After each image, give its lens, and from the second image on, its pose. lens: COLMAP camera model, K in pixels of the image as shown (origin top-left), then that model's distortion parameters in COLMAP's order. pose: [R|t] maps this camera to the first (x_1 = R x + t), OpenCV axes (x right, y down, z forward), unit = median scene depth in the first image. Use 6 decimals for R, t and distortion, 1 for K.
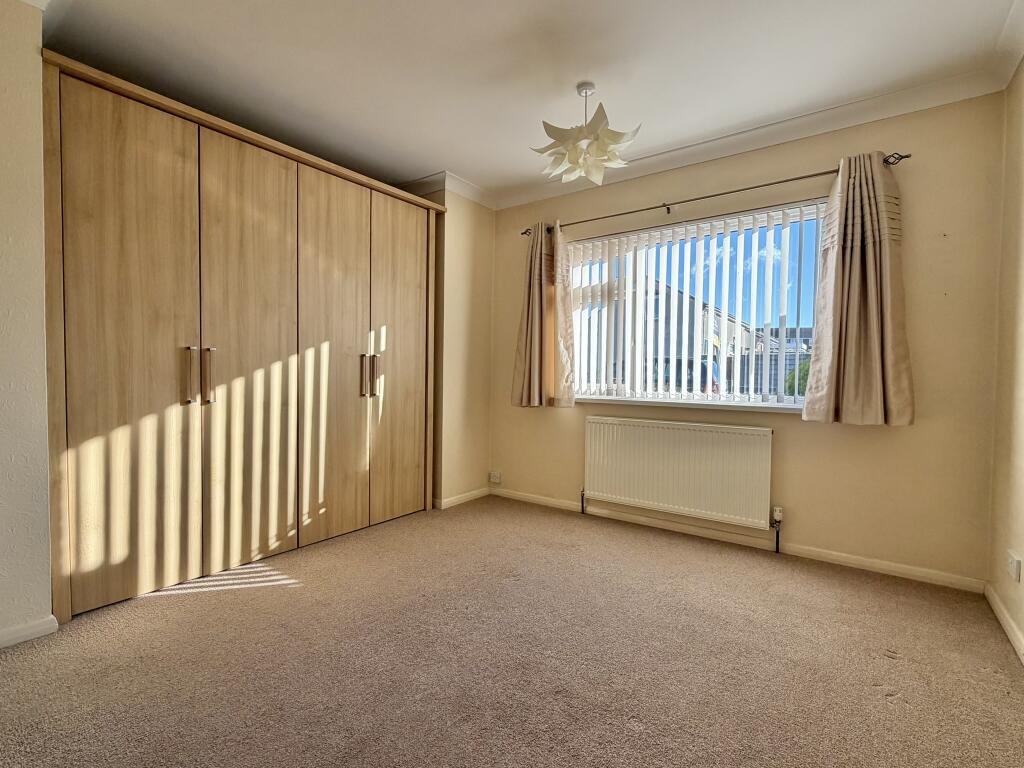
lens RADIAL K [[481.2, 0, 521.2], [0, 481.2, 385.8], [0, 0, 1]] dist [0.001738, -0.000366]
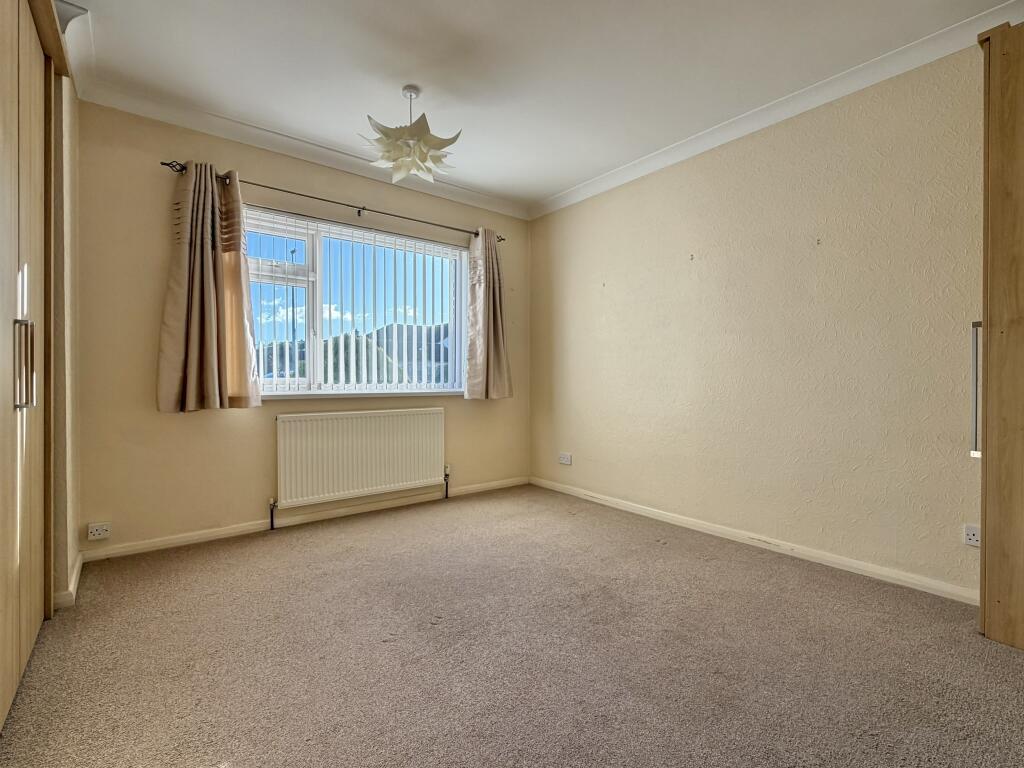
lens RADIAL K [[481.2, 0, 494.6], [0, 481.2, 384.6], [0, 0, 1]] dist [0.001738, -0.000366]
pose [[0.287497, -0.032494, 0.957230, -0.681502], [0.020376, 0.999406, 0.027806, -0.009807], [-0.957565, 0.011510, 0.287989, 0.441102]]
